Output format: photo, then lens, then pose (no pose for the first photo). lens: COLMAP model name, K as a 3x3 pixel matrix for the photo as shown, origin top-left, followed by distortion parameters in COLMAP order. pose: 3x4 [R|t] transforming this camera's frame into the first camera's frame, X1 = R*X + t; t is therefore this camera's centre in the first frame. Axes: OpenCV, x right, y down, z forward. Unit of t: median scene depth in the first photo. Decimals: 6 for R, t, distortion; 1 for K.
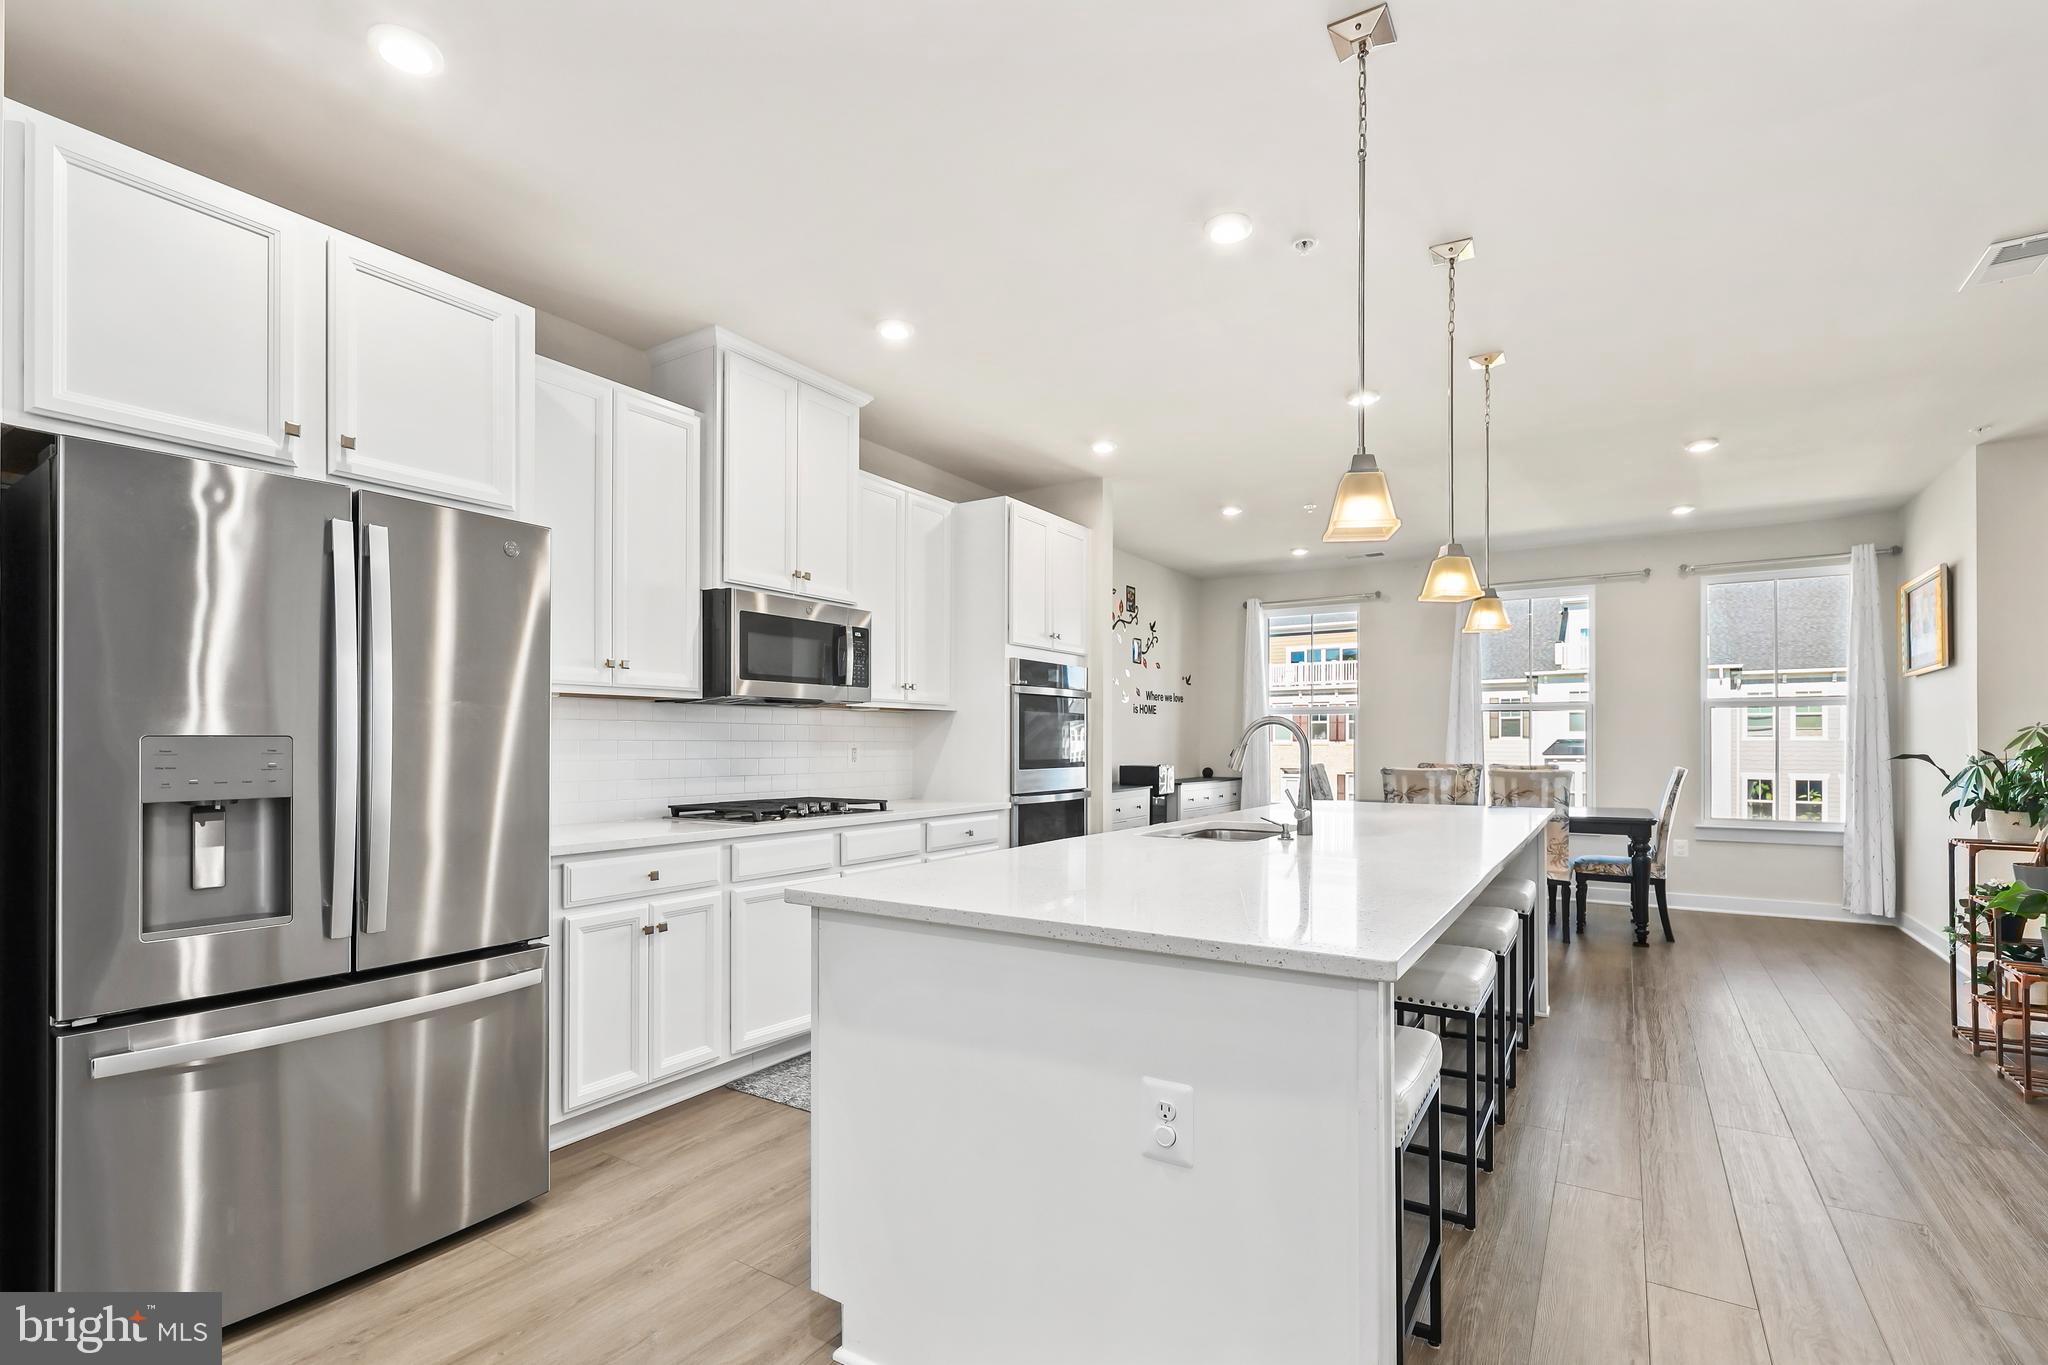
lens RADIAL K [[935.6, 0, 1030.0], [0, 935.6, 737.3], [0, 0, 1]] dist [0.000485, 0.000020]
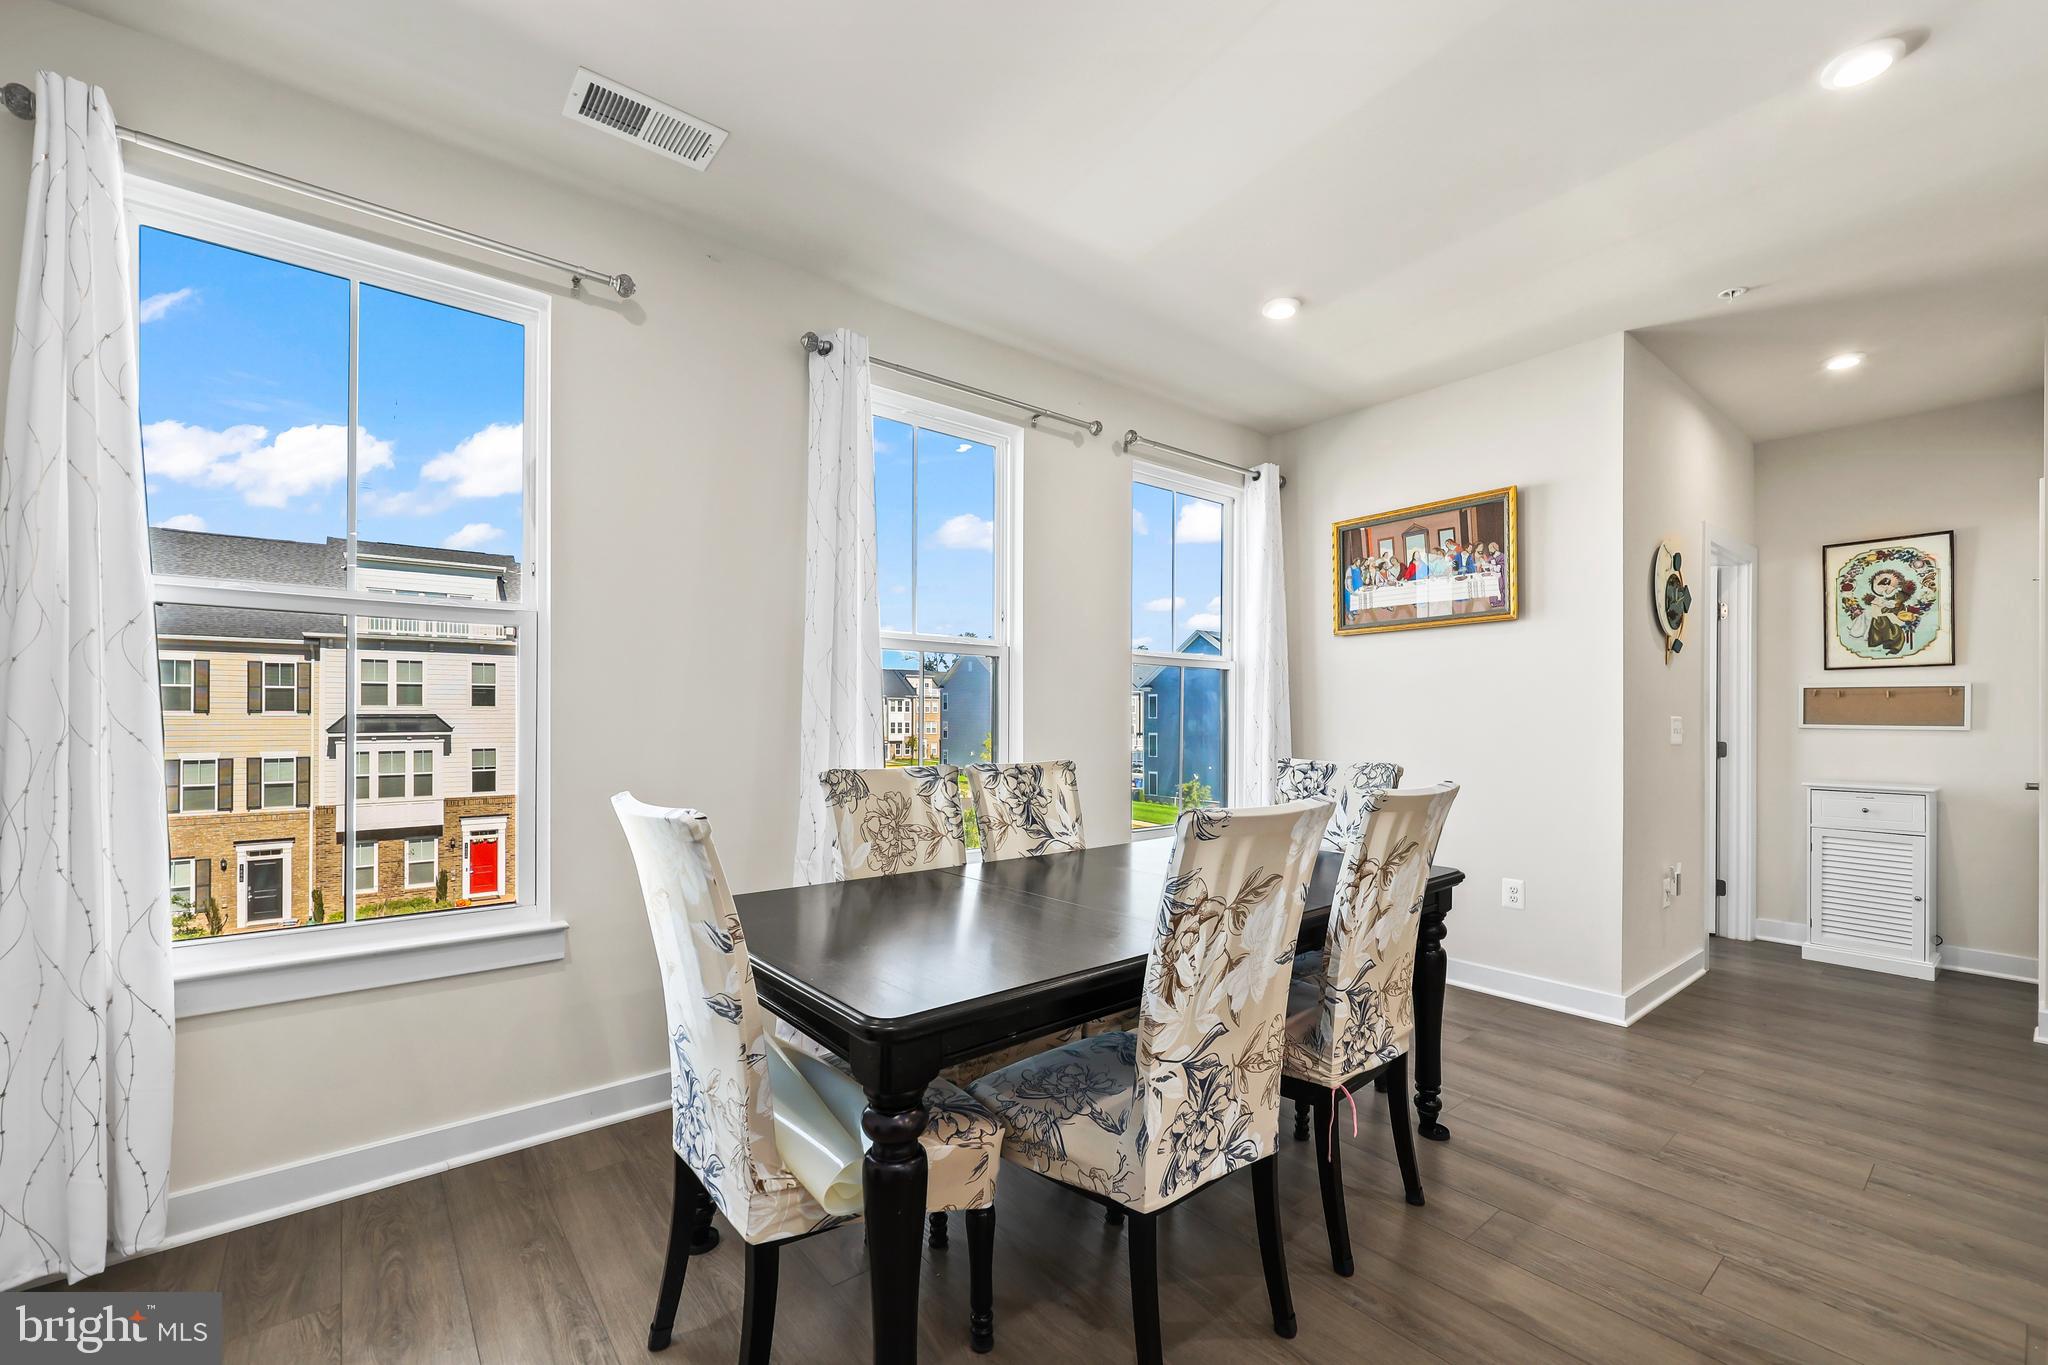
lens RADIAL K [[846.2, 0, 1044.7], [0, 846.2, 716.8], [0, 0, 1]] dist [-0.000232, 0.000006]
pose [[0.308092, 0.004268, 0.951347, 0.157877], [-0.007574, 0.999969, -0.002033, 0.008241], [-0.951326, -0.006579, 0.308115, 0.974647]]
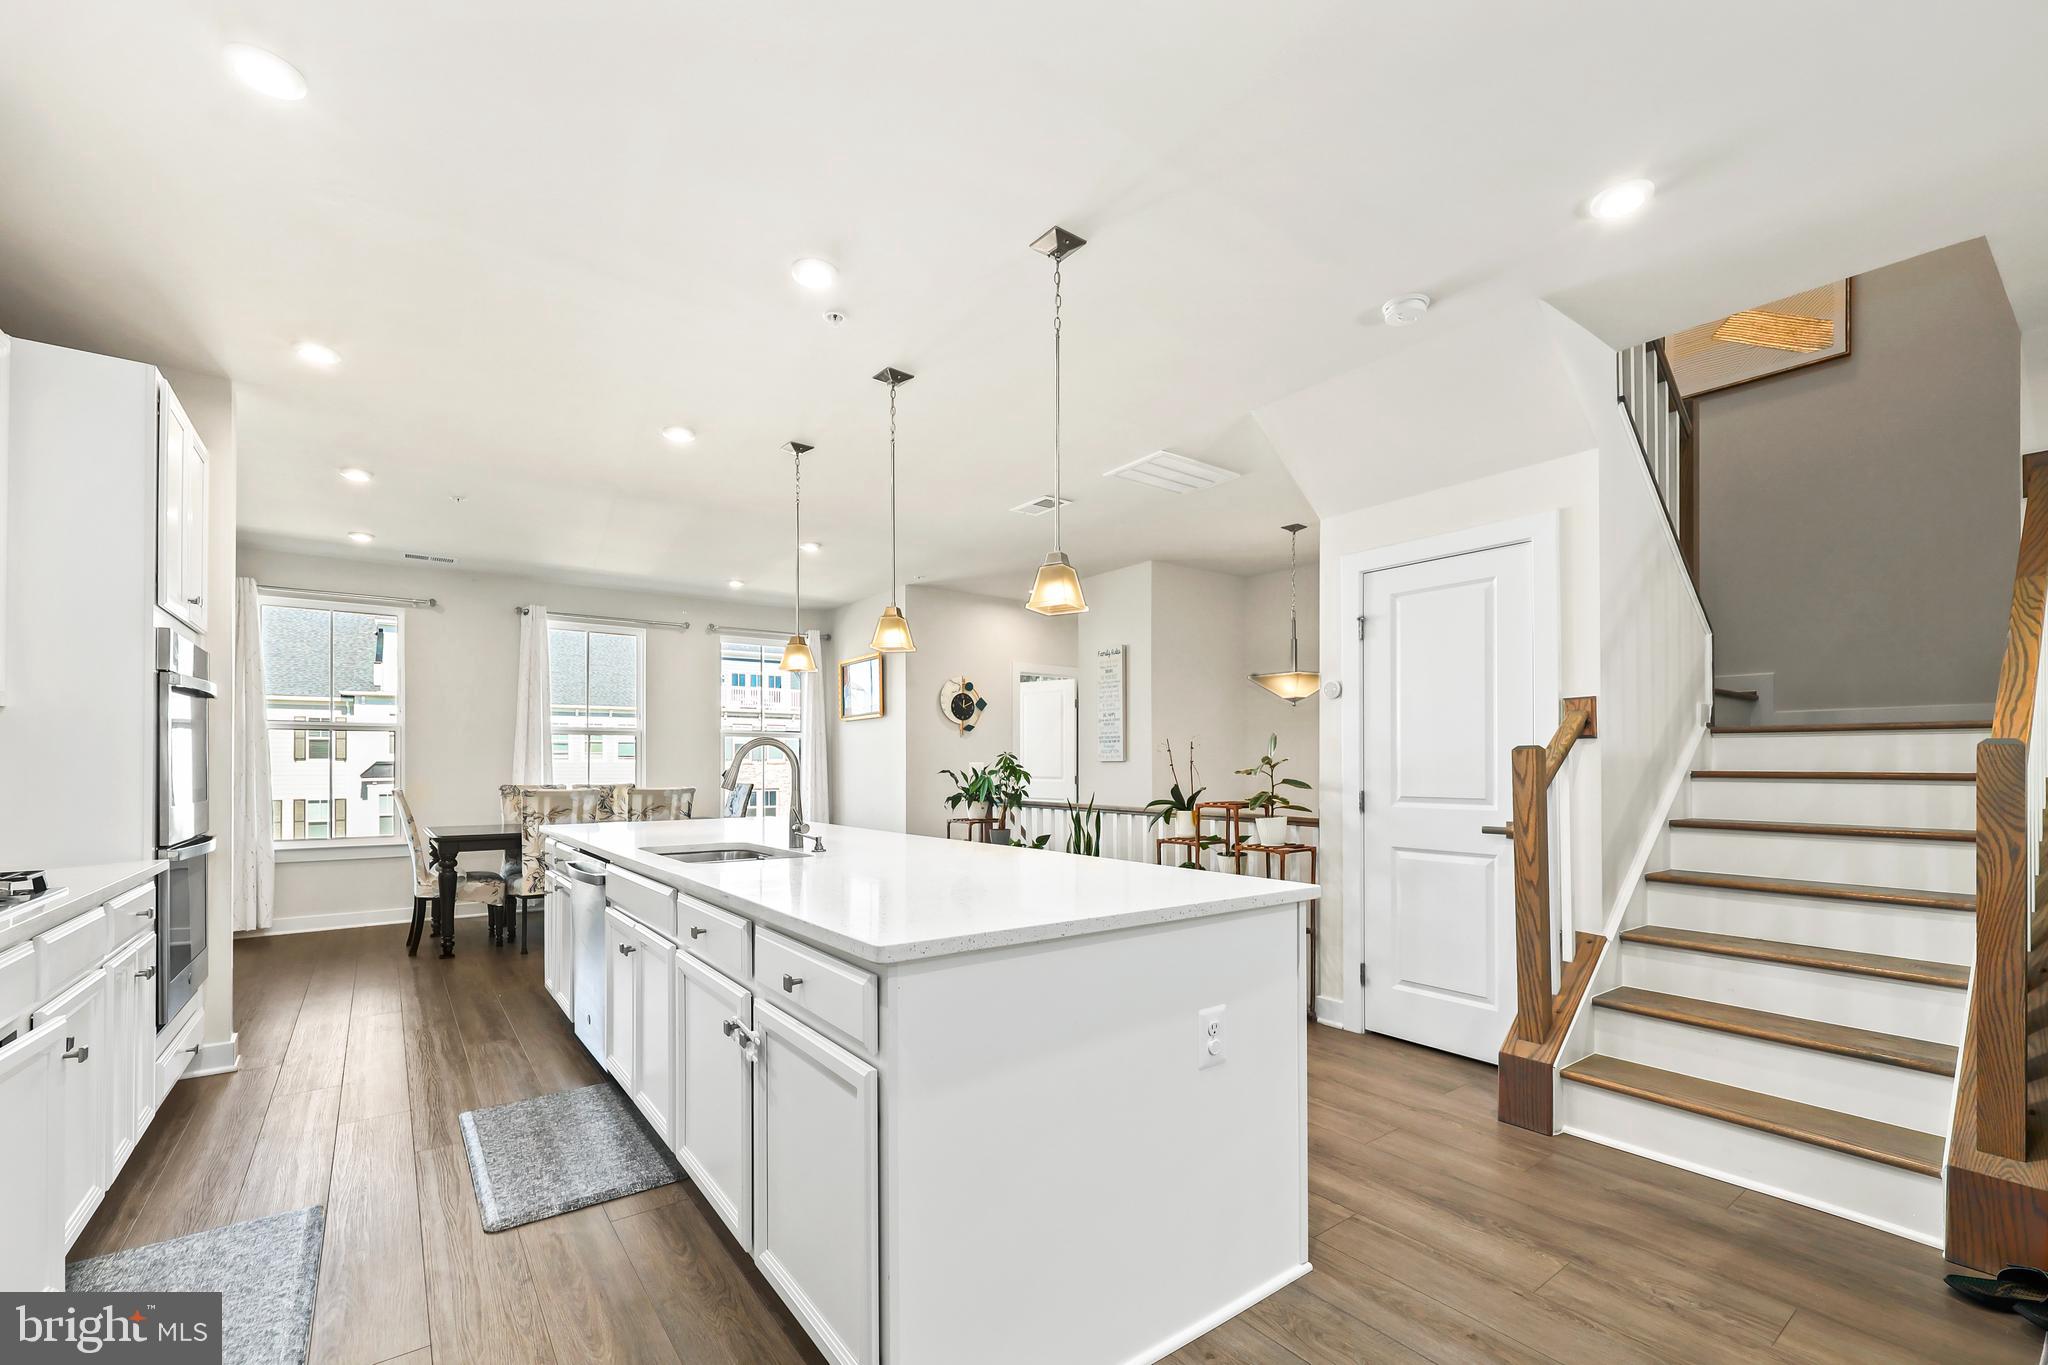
lens RADIAL K [[863.3, 0, 1033.6], [0, 863.3, 758.9], [0, 0, 1]] dist [0.001604, 0.000232]
pose [[0.353188, 0.004279, 0.935543, -0.273721], [-0.003225, 0.999989, -0.003356, 0.001917], [-0.935547, -0.001832, 0.353198, 0.192772]]
